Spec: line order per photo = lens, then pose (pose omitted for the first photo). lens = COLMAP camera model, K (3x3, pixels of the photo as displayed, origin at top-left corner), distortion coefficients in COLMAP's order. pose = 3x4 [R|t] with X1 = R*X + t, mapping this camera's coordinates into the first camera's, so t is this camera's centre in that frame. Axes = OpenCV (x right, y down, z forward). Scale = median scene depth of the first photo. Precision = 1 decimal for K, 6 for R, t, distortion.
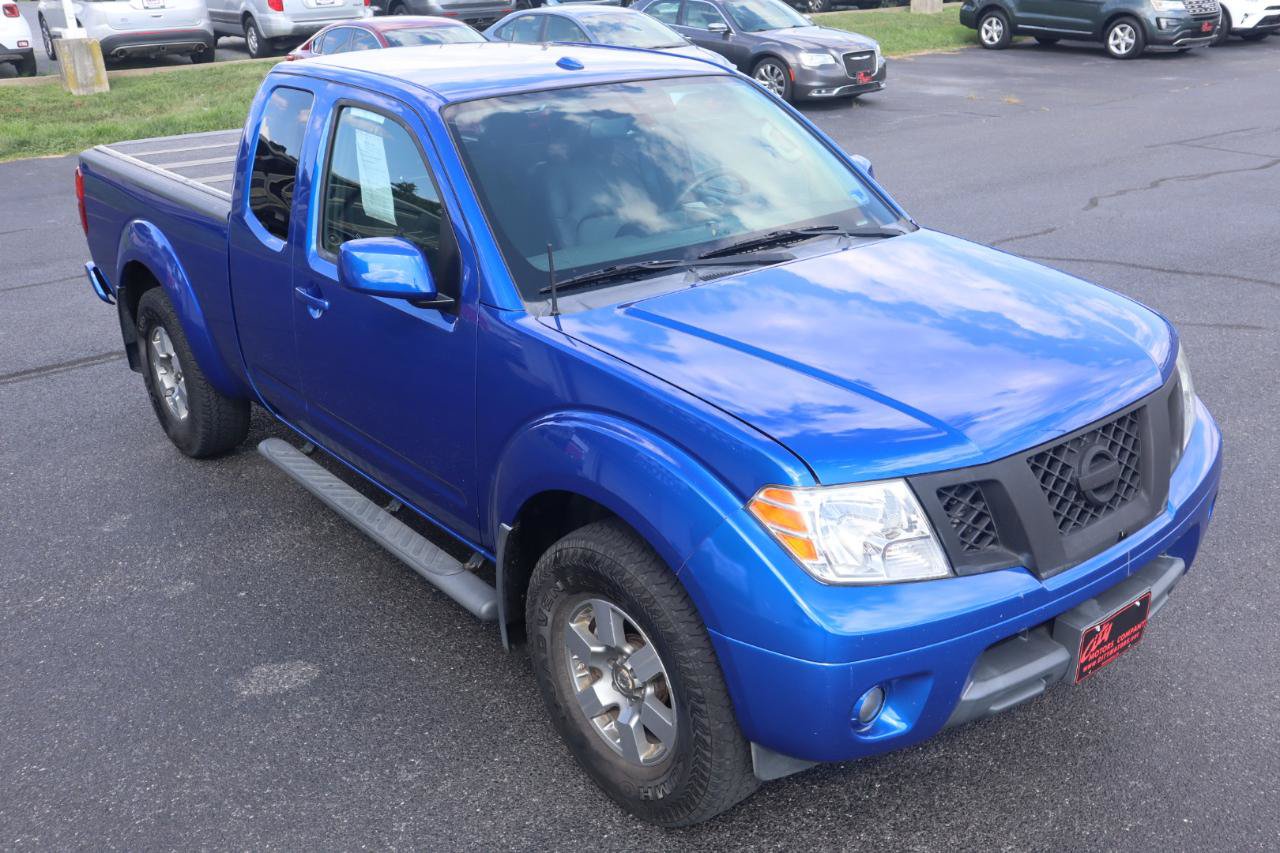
lens RADIAL K [[1193.6, 0, 624.0], [0, 1193.6, 428.9], [0, 0, 1]] dist [-0.075038, 0.146421]
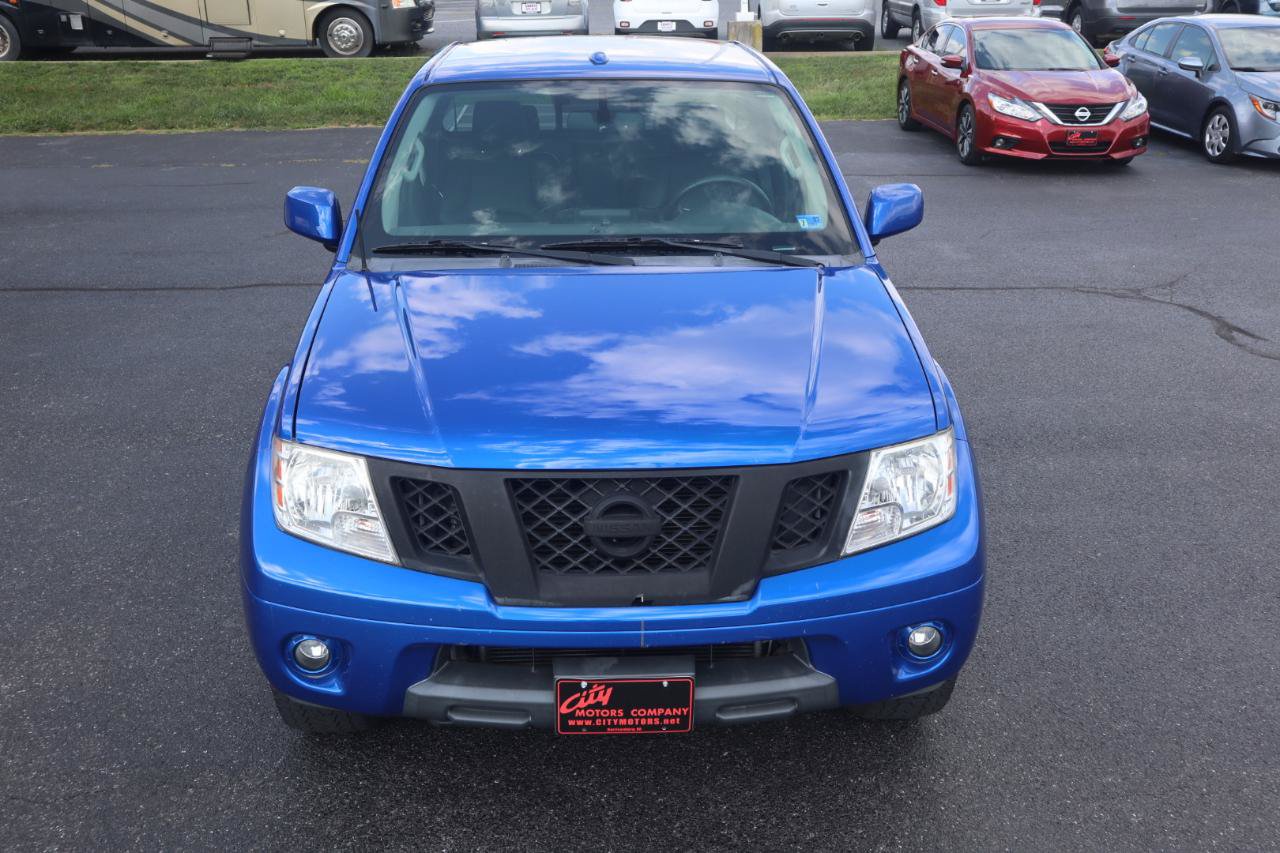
lens RADIAL K [[1193.6, 0, 624.0], [0, 1193.6, 428.9], [0, 0, 1]] dist [-0.075038, 0.146421]
pose [[0.799078, 0.241679, -0.550514, 0.833884], [-0.239196, 0.967858, 0.077699, -0.100424], [0.551597, 0.069593, 0.831203, 0.208207]]
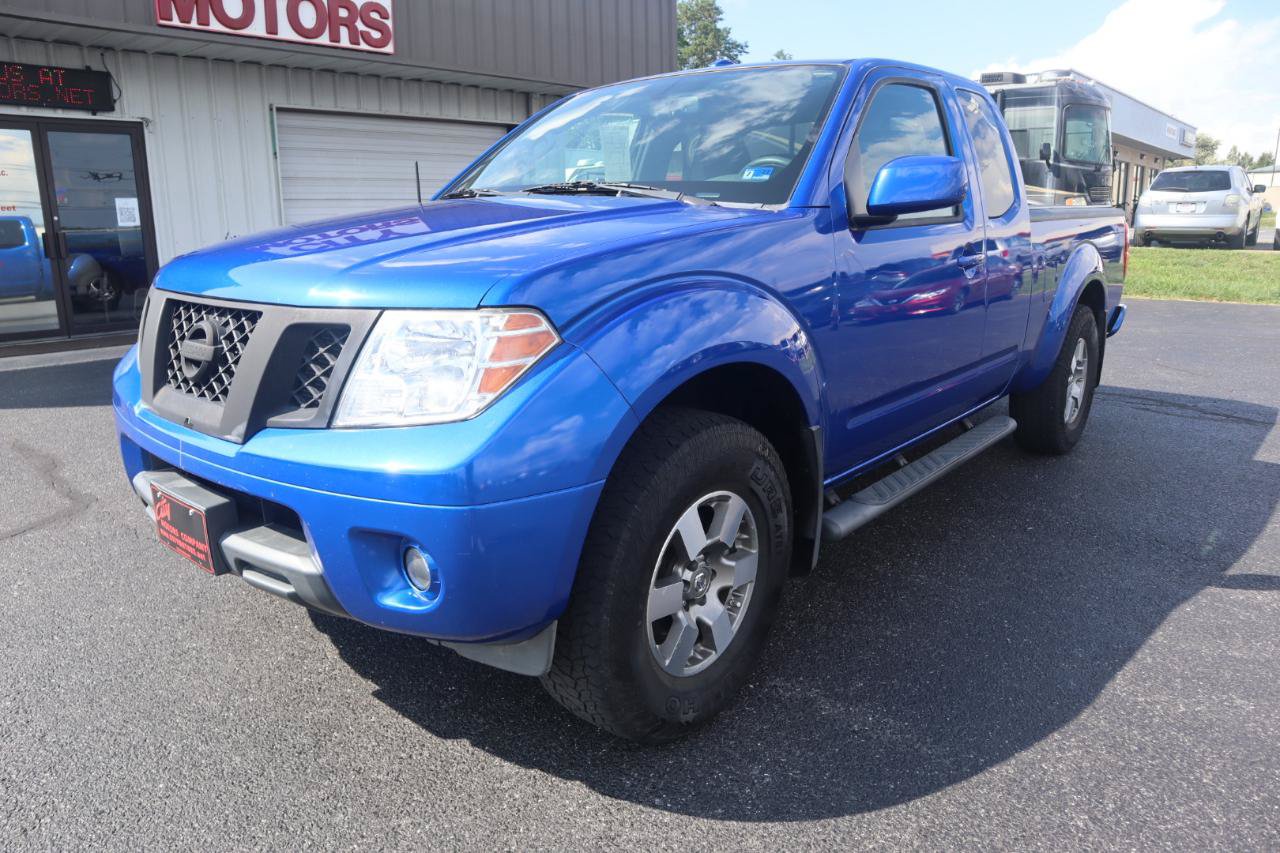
lens RADIAL K [[882.6, 0, 625.4], [0, 882.6, 430.8], [0, 0, 1]] dist [-0.115321, 0.064393]
pose [[0.173667, 0.262857, -0.949077, 1.066548], [-0.363321, 0.912839, 0.186338, -0.148782], [0.915335, 0.312459, 0.254031, 1.080953]]
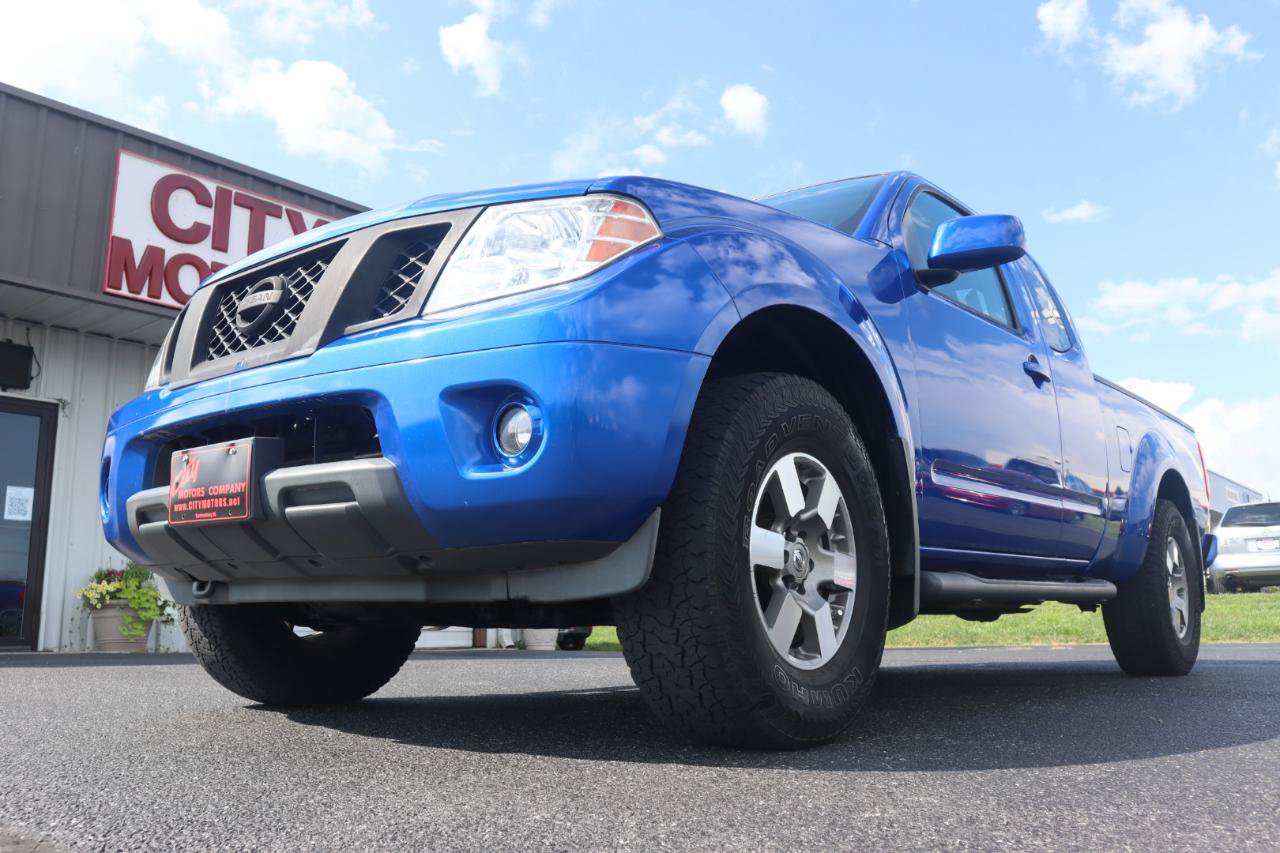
lens RADIAL K [[1092.0, 0, 630.5], [0, 1092.0, 419.2], [0, 0, 1]] dist [-0.089284, 0.110617]
pose [[0.210459, -0.153687, -0.965447, 1.168449], [-0.363471, 0.904469, -0.223214, 0.186732], [0.907522, 0.397890, 0.134493, 1.101370]]
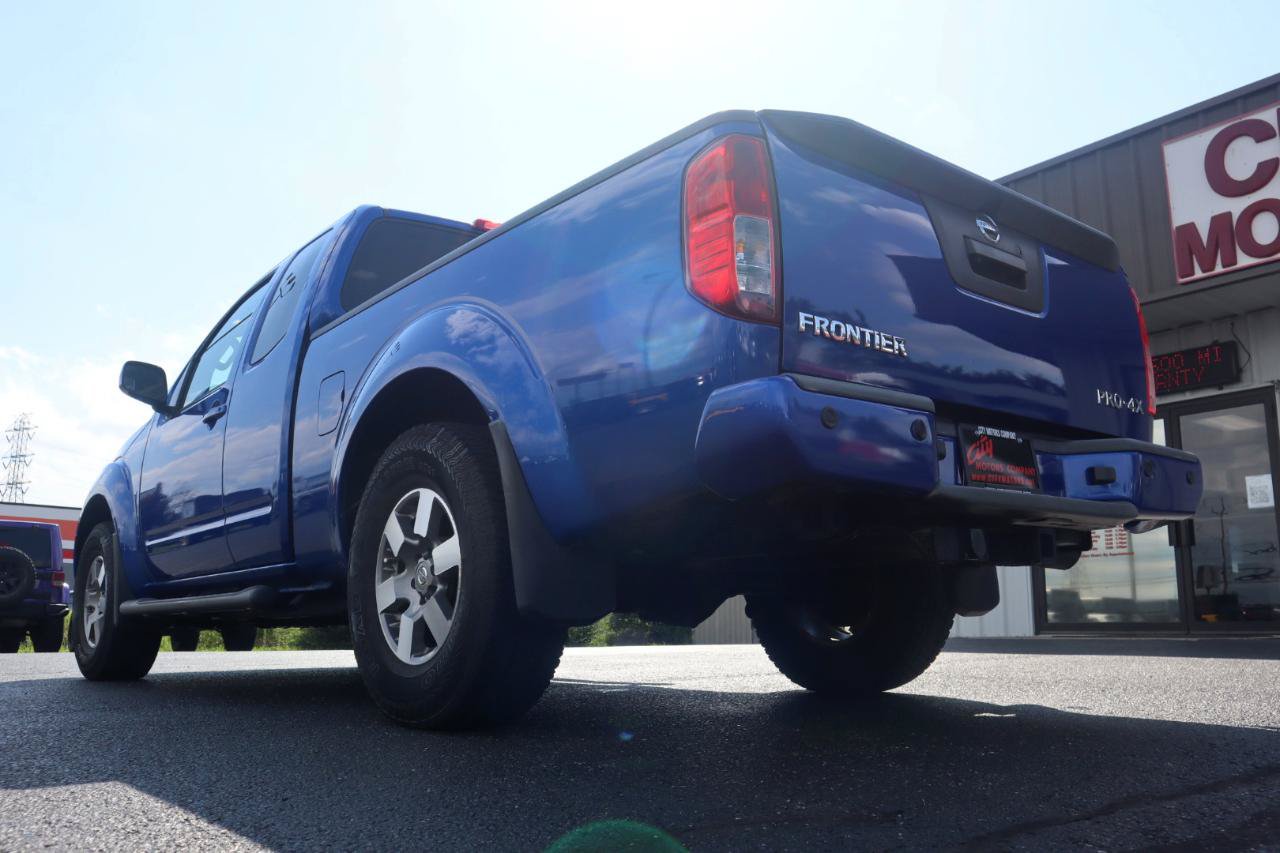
lens RADIAL K [[1037.5, 0, 640.0], [0, 1037.5, 426.5], [0, 0, 1]] dist [-0.001410, 0.000153]
pose [[-0.997968, 0.039973, -0.049610, -0.359784], [0.029742, 0.980931, 0.192068, -0.514135], [0.056342, 0.190203, -0.980127, 2.979964]]
